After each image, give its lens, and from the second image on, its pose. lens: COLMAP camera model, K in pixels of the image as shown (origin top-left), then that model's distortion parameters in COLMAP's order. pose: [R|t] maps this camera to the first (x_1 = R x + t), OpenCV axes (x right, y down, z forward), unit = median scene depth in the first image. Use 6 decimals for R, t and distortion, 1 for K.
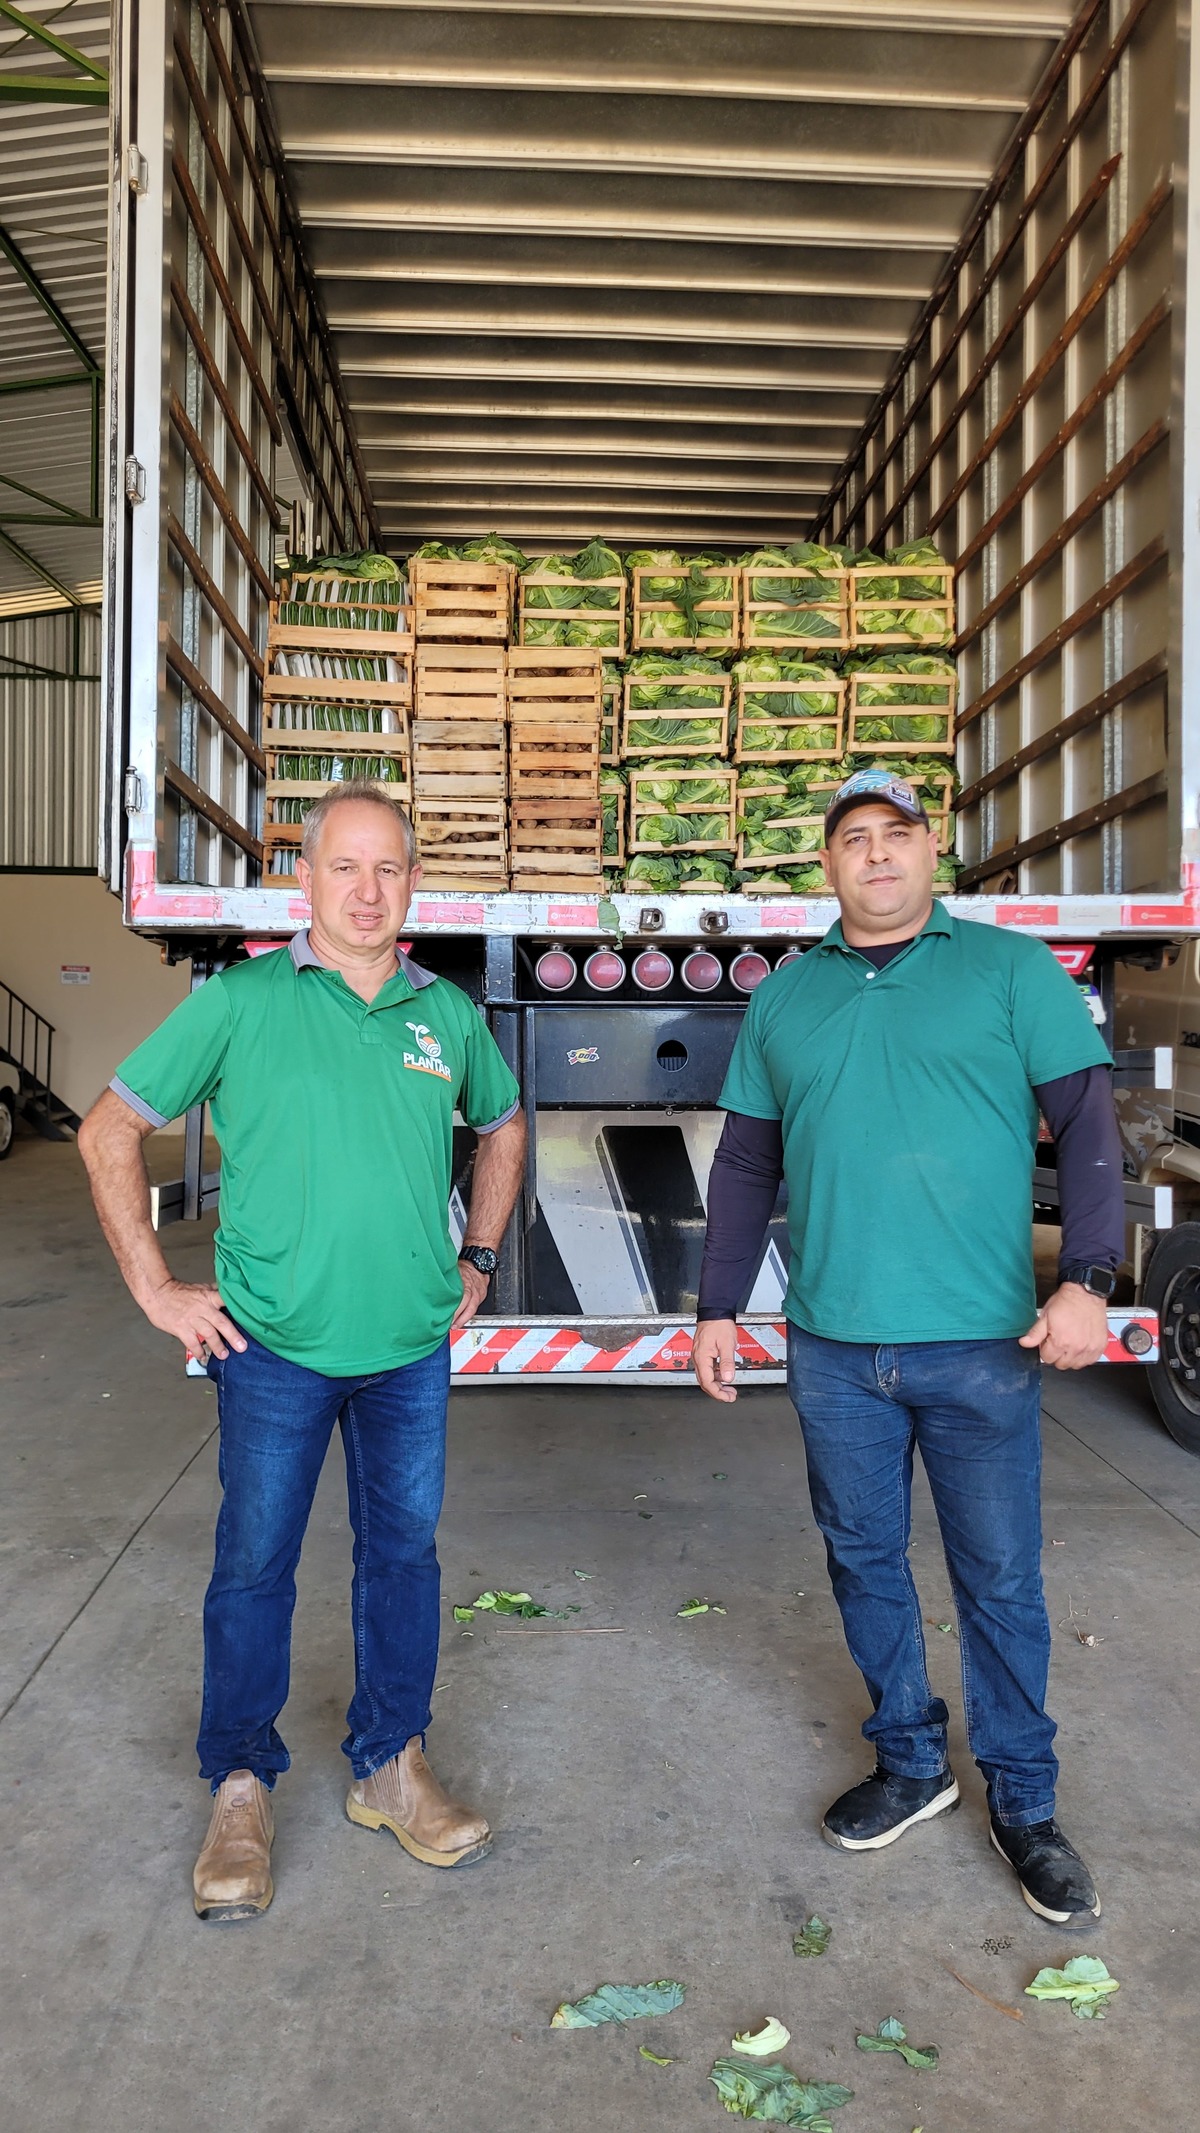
lens RADIAL K [[1618.0, 0, 615.3], [0, 1618.0, 1050.3], [0, 0, 1]] dist [0.037906, -0.011497]
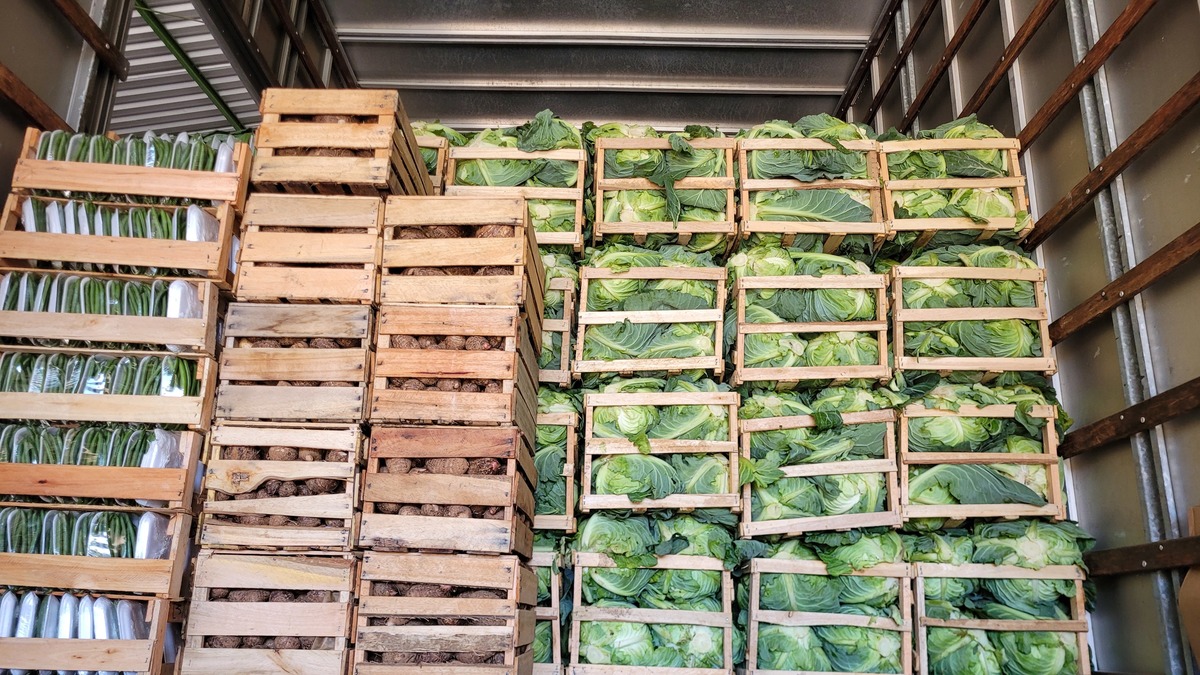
lens RADIAL K [[910.3, 0, 581.0], [0, 910.3, 340.9], [0, 0, 1]] dist [0.037906, -0.011497]
pose [[0.997582, 0.002023, -0.069472, 0.034680], [-0.021123, 0.961119, -0.275324, -0.084844], [0.066214, 0.276126, 0.958838, 0.611861]]
